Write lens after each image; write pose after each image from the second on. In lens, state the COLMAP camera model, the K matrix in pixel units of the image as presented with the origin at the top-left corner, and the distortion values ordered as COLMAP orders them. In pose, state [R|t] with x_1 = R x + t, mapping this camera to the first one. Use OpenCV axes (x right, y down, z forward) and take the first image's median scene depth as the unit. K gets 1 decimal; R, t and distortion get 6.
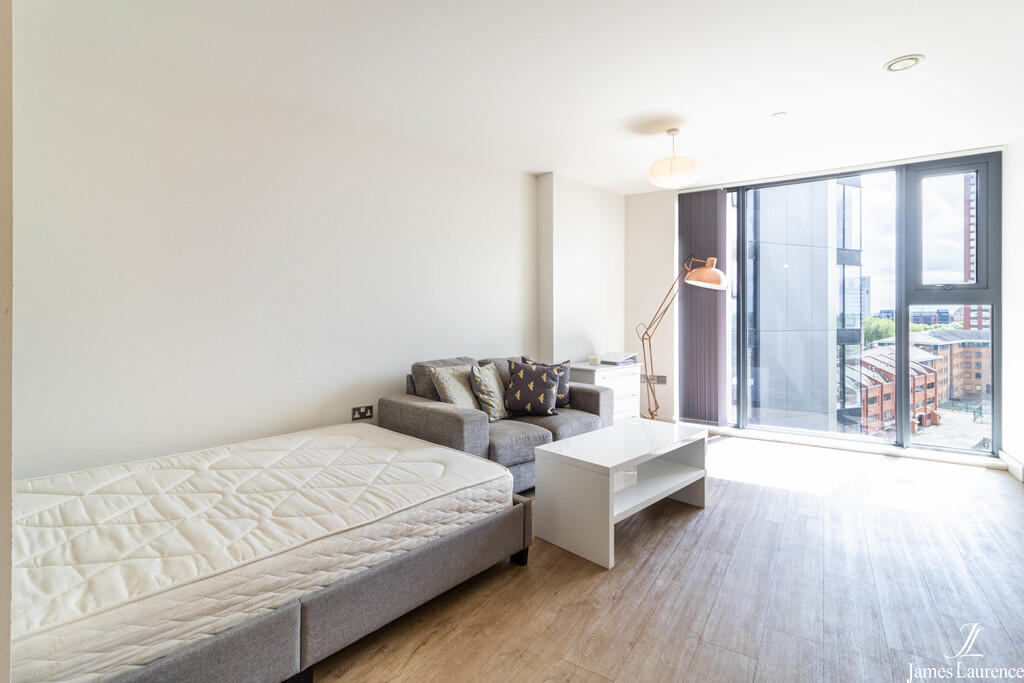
lens RADIAL K [[491.8, 0, 512.7], [0, 491.8, 317.1], [0, 0, 1]] dist [0.003607, 0.001009]
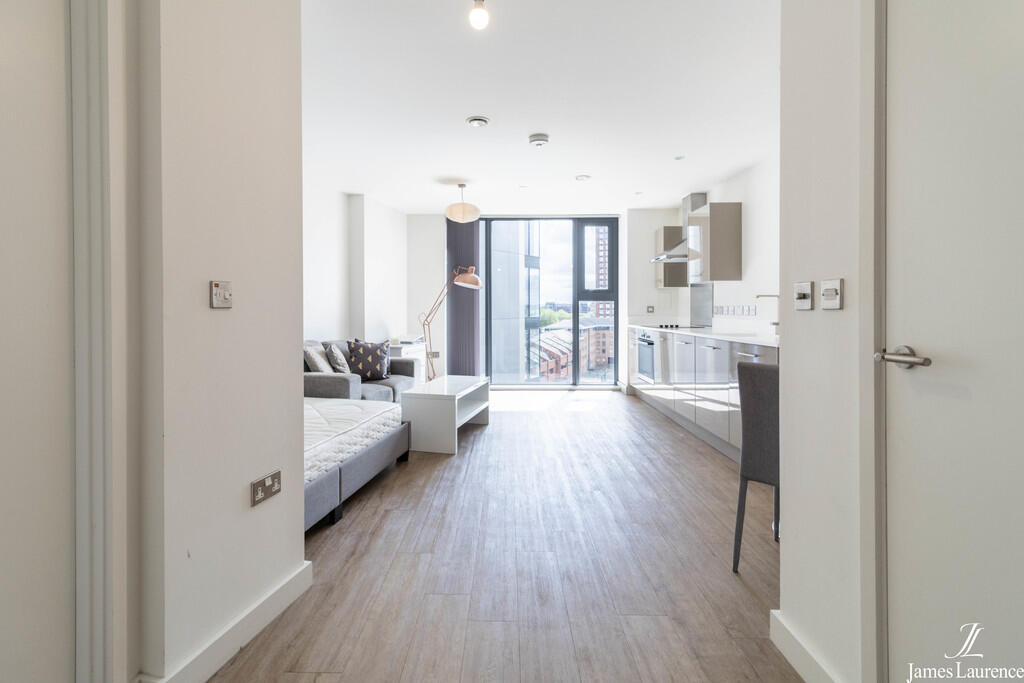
lens RADIAL K [[492.0, 0, 508.9], [0, 492.0, 311.8], [0, 0, 1]] dist [0.001552, -0.000075]
pose [[0.844087, -0.005911, 0.536174, -0.279784], [0.002534, 0.999972, 0.007034, 0.000974], [-0.536200, -0.004579, 0.844078, -0.271846]]
